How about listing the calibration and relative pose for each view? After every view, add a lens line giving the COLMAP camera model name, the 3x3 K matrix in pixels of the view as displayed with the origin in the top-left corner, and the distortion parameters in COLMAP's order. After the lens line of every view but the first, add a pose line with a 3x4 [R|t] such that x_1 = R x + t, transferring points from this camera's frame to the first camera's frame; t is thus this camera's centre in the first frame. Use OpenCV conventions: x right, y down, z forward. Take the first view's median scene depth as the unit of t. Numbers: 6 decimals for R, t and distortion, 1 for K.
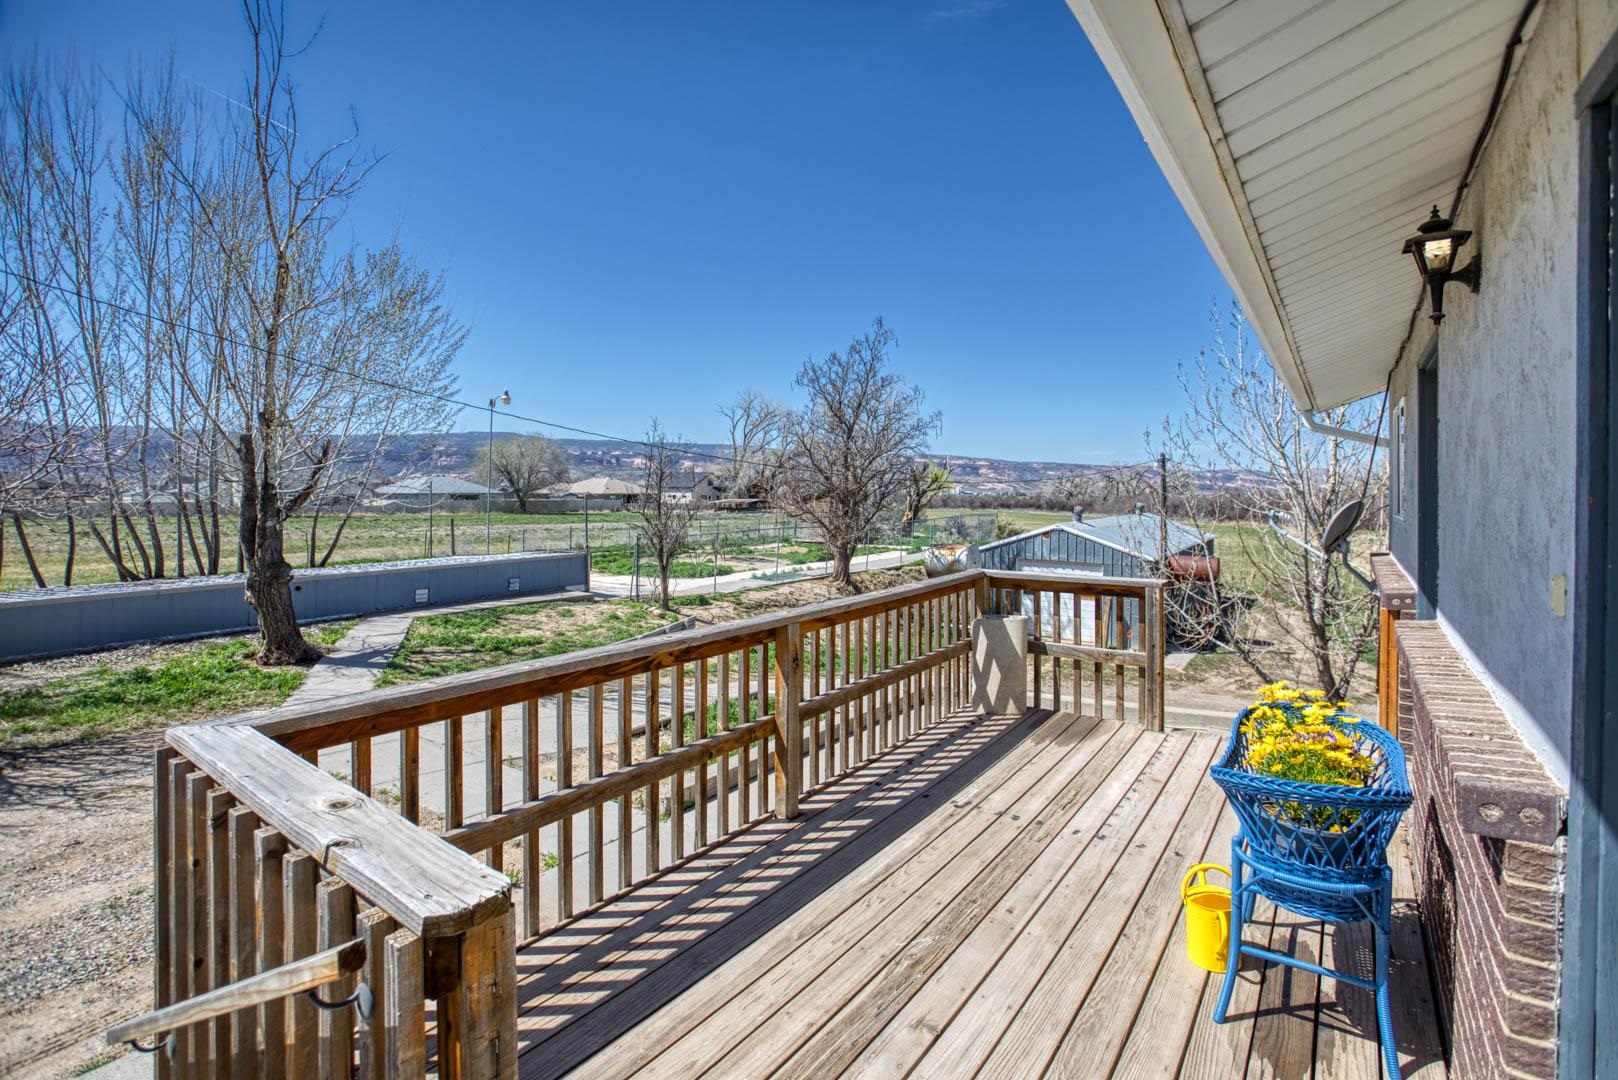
lens RADIAL K [[773.0, 0, 809.6], [0, 773.0, 504.1], [0, 0, 1]] dist [-0.084842, 0.000127]
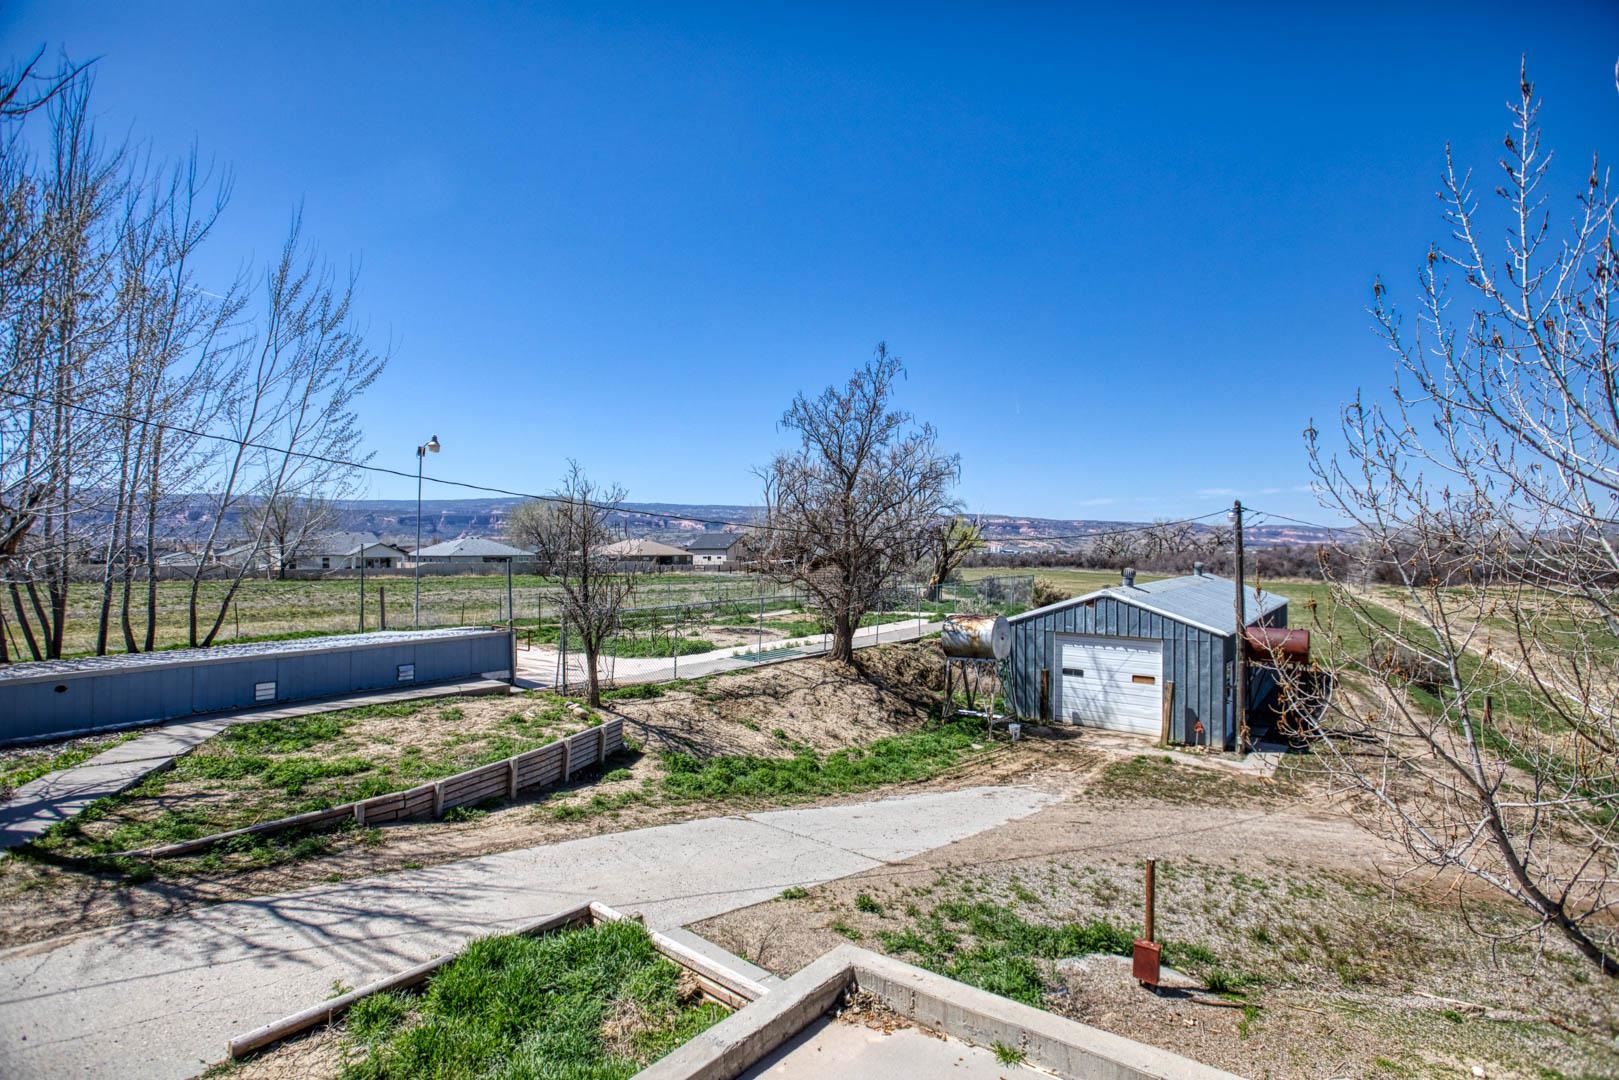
lens RADIAL K [[739.3, 0, 809.5], [0, 739.3, 540.0], [0, 0, 1]] dist [-0.088042, 0.040408]
pose [[0.997964, -0.008480, -0.063210, 0.057020], [0.006482, 0.999475, -0.031745, -0.004592], [0.063446, 0.031271, 0.997495, 0.195070]]
